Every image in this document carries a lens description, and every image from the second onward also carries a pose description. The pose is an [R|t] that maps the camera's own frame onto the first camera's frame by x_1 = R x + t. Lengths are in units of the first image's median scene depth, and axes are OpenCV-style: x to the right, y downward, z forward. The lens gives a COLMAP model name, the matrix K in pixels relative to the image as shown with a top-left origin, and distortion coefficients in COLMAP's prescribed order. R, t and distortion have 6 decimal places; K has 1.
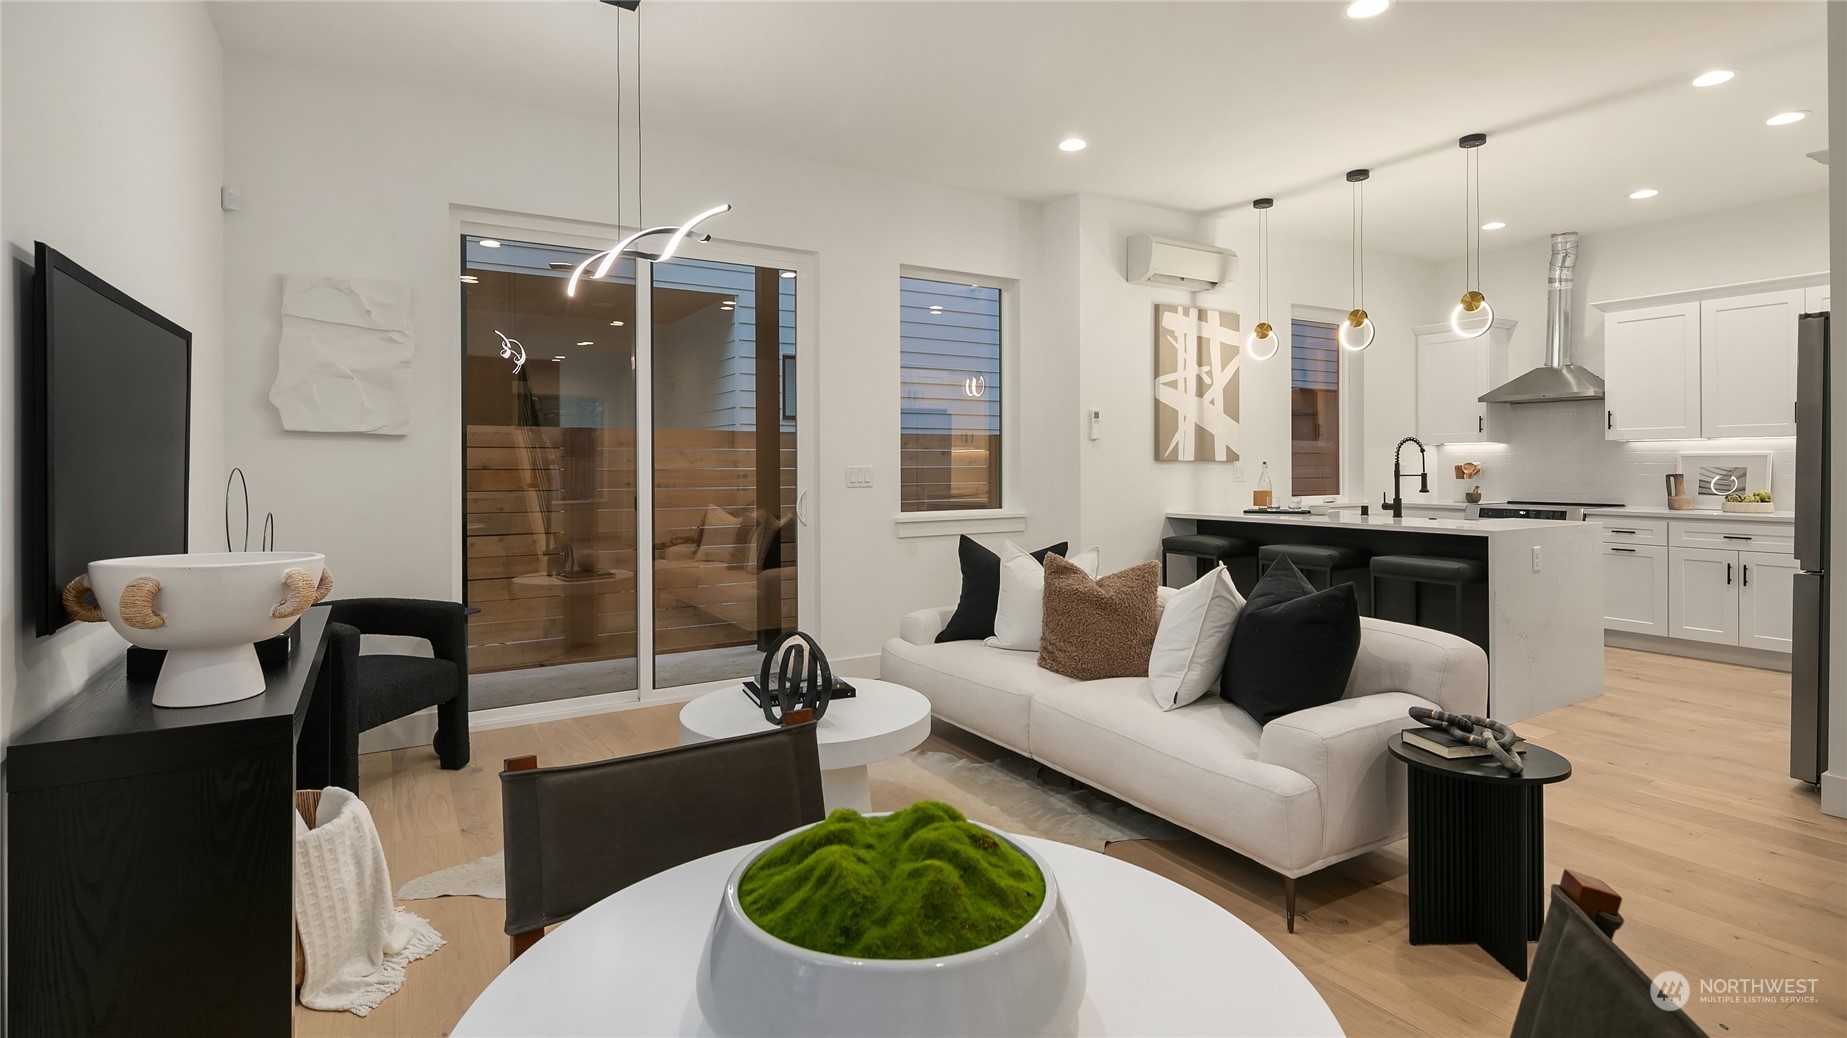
lens RADIAL K [[892.0, 0, 923.3], [0, 892.0, 466.1], [0, 0, 1]] dist [0.002589, -0.000899]
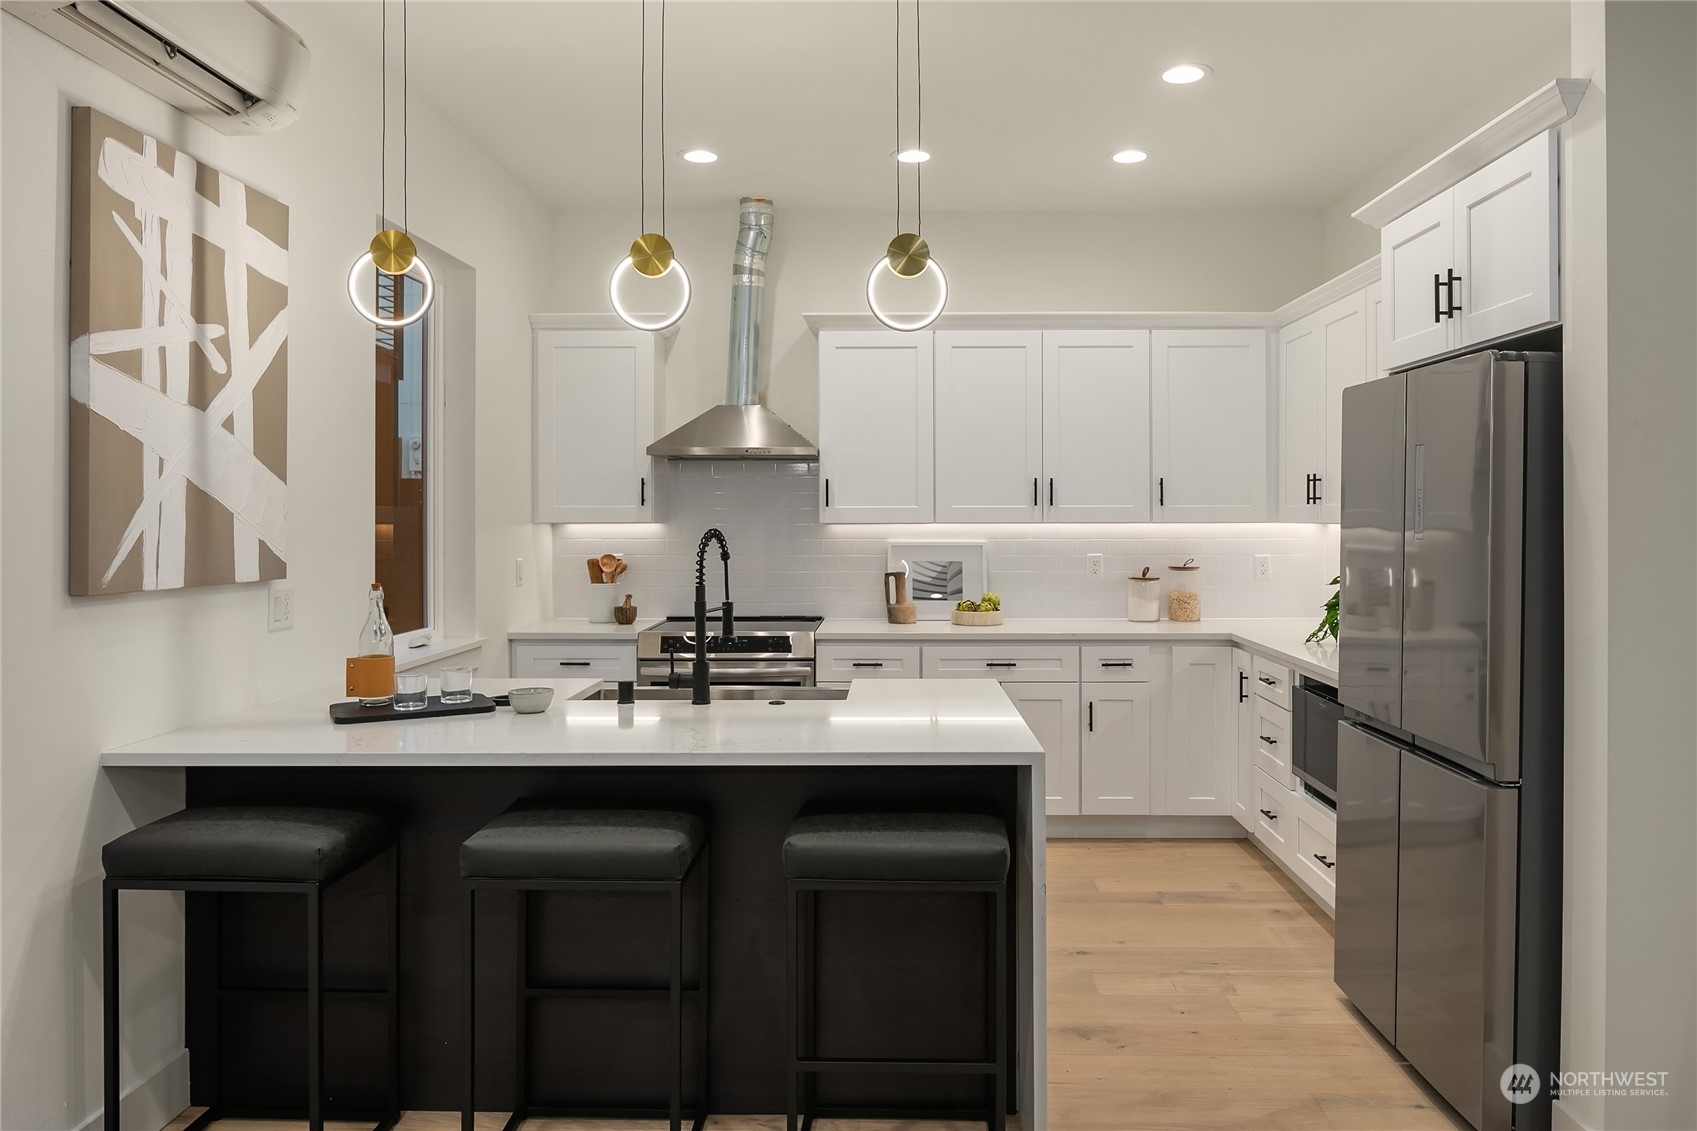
lens RADIAL K [[1153.4, 0, 871.0], [0, 1153.4, 505.0], [0, 0, 1]] dist [-0.000662, -0.004241]
pose [[0.528815, 0.009460, 0.848684, 0.061183], [0.000615, 0.999933, -0.011529, -0.033068], [-0.848737, 0.006618, 0.528774, 0.528130]]
